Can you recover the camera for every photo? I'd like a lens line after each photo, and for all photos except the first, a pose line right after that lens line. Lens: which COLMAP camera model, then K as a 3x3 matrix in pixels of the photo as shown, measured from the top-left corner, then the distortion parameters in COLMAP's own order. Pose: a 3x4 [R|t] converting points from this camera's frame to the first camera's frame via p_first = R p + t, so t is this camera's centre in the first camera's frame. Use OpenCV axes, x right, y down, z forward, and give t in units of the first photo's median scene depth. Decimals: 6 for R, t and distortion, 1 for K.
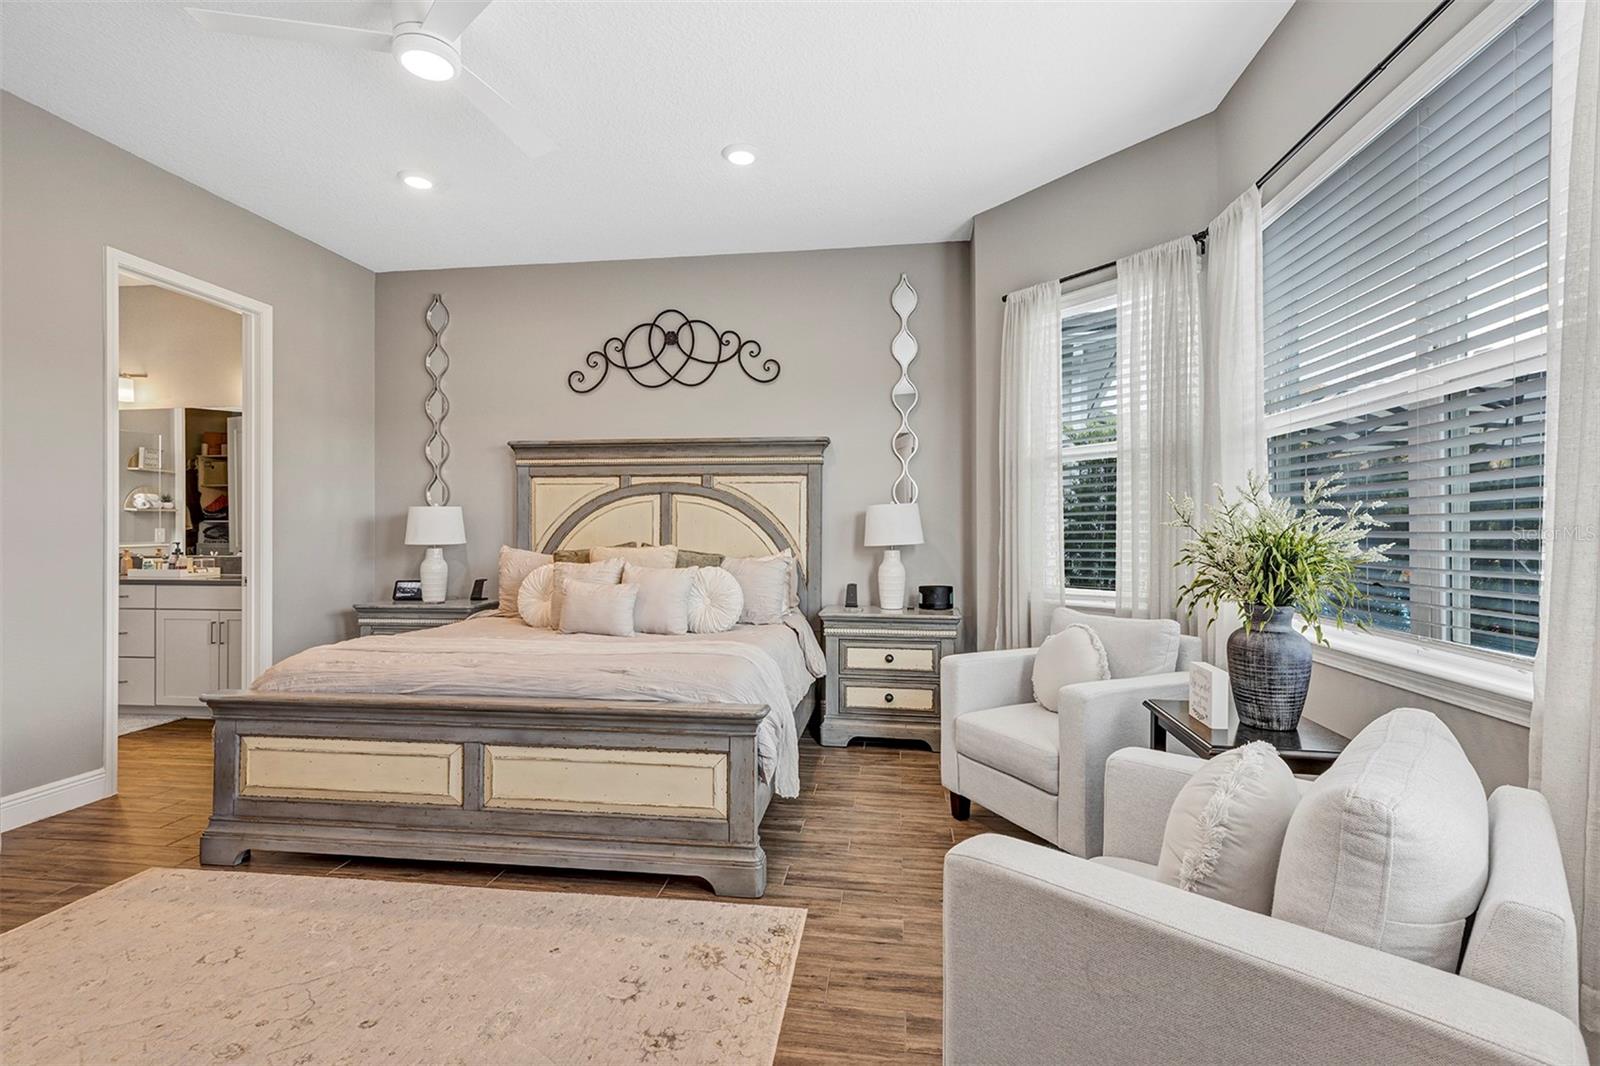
lens RADIAL K [[734.8, 0, 802.4], [0, 734.8, 534.1], [0, 0, 1]] dist [0.000672, 0.000687]
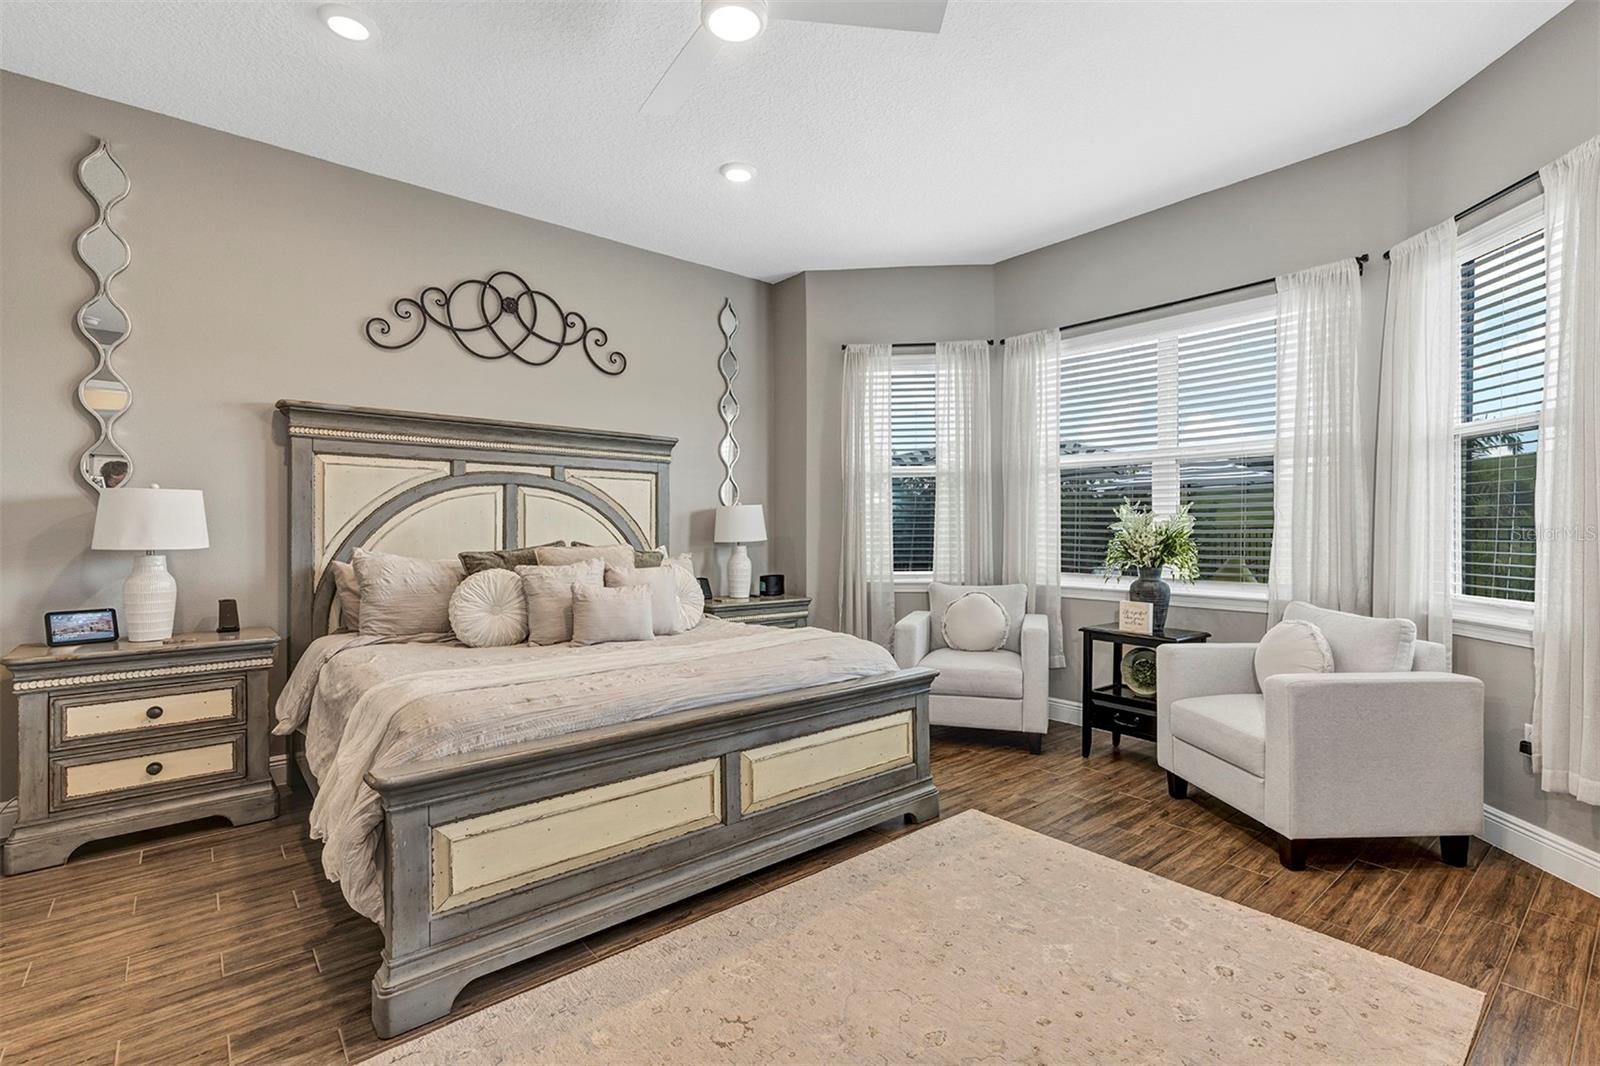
lens RADIAL K [[734.8, 0, 807.6], [0, 734.8, 534.9], [0, 0, 1]] dist [0.000672, 0.000687]
pose [[0.662768, -0.004655, 0.748810, -0.609848], [0.002893, 0.999989, 0.003656, 0.001144], [-0.748819, -0.000257, 0.662774, 0.169293]]
